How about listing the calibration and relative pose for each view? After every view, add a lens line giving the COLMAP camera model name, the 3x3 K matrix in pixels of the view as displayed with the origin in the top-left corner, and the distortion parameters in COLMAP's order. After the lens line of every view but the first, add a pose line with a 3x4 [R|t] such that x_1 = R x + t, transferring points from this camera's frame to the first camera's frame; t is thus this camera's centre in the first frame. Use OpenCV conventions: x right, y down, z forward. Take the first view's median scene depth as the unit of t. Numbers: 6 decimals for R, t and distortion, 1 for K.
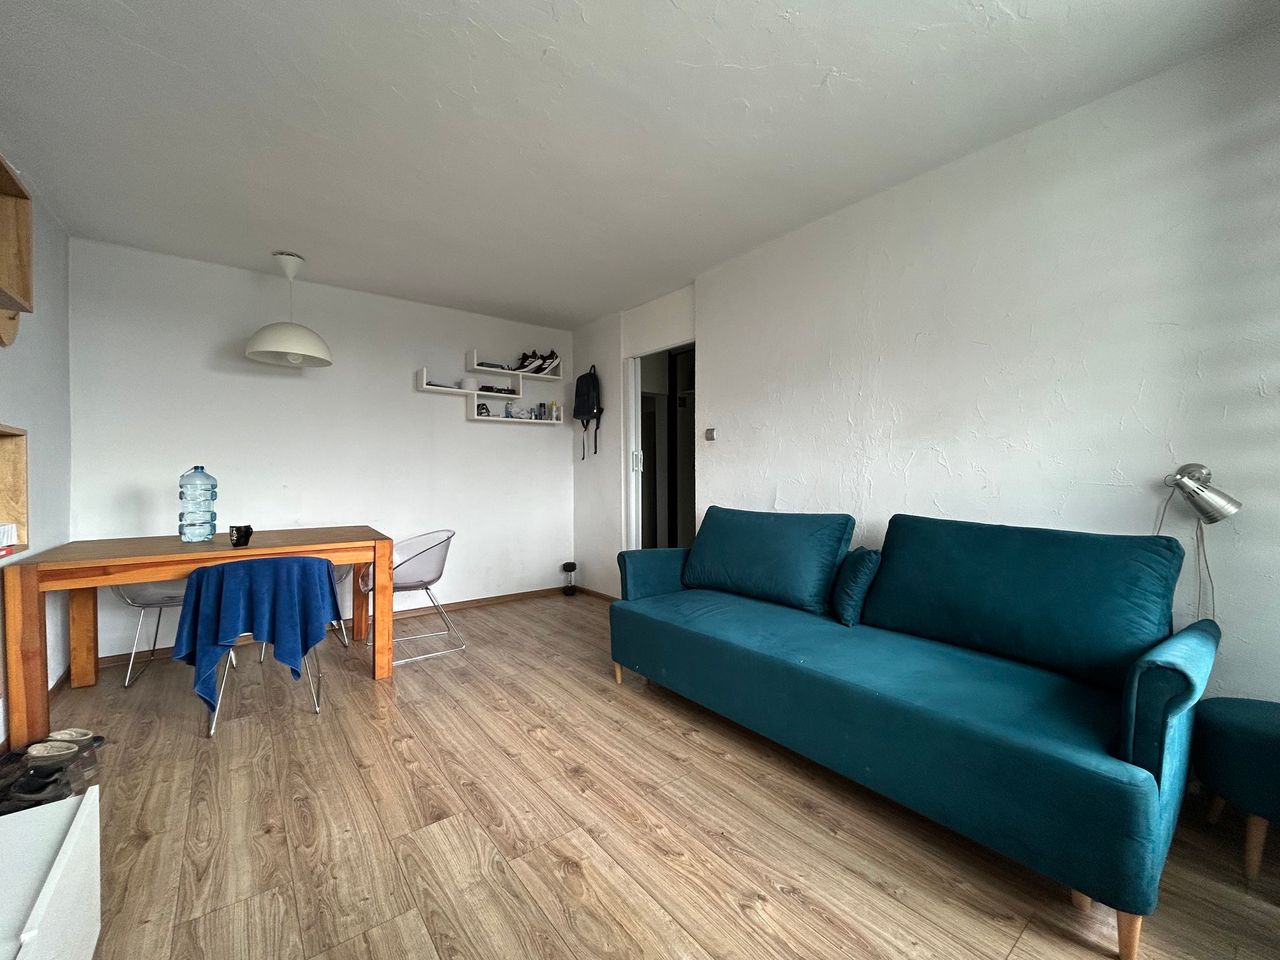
lens RADIAL K [[518.0, 0, 640.4], [0, 518.0, 480.1], [0, 0, 1]] dist [-0.005411, 0.002041]
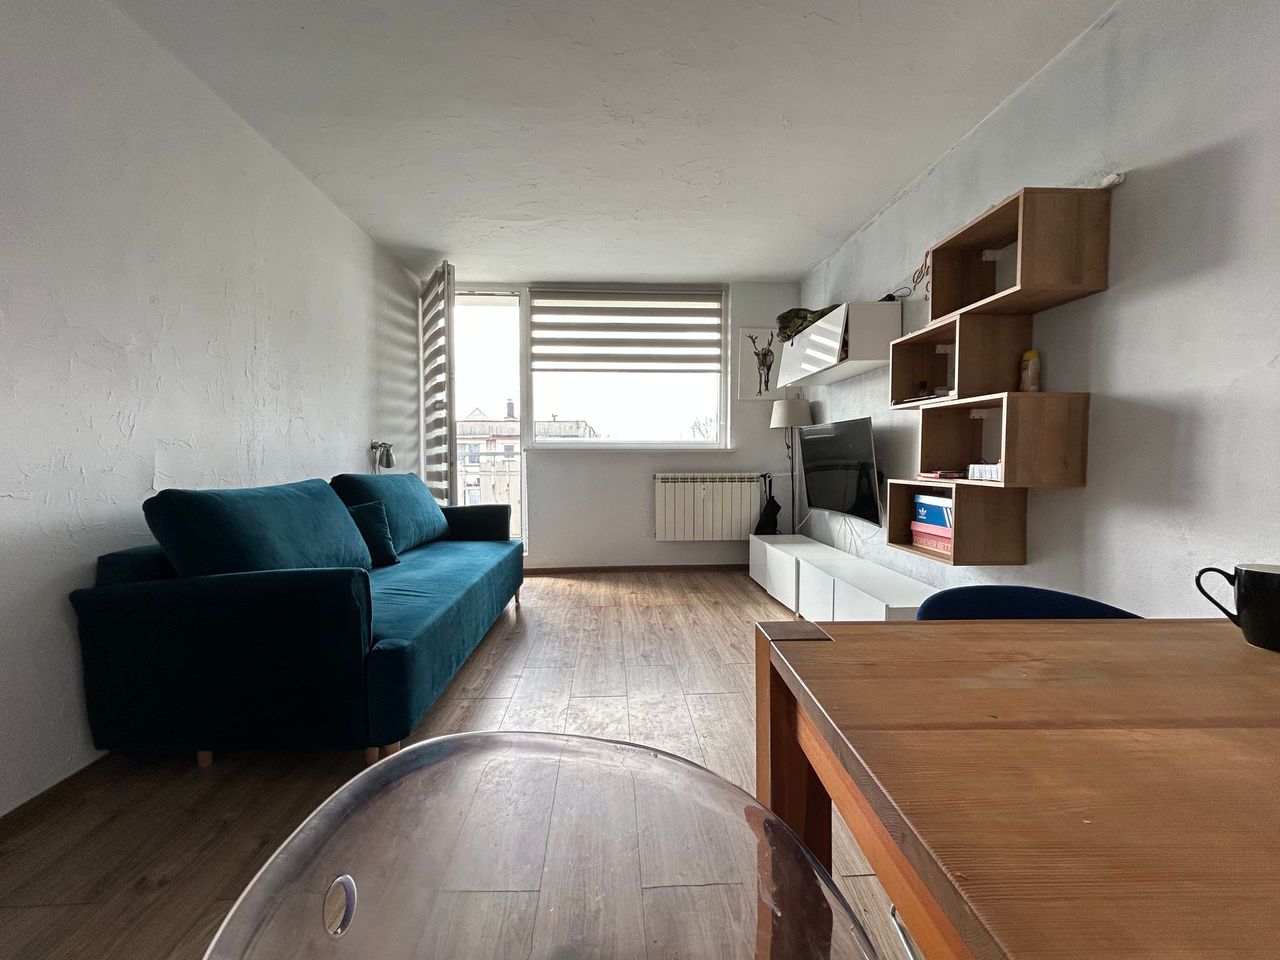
lens RADIAL K [[518.0, 0, 640.6], [0, 518.0, 480.7], [0, 0, 1]] dist [-0.005411, 0.002041]
pose [[-0.820960, -0.020600, 0.570614, -0.710218], [0.010915, 0.998600, 0.051755, 0.025887], [-0.570881, 0.048717, -0.819586, 1.533501]]
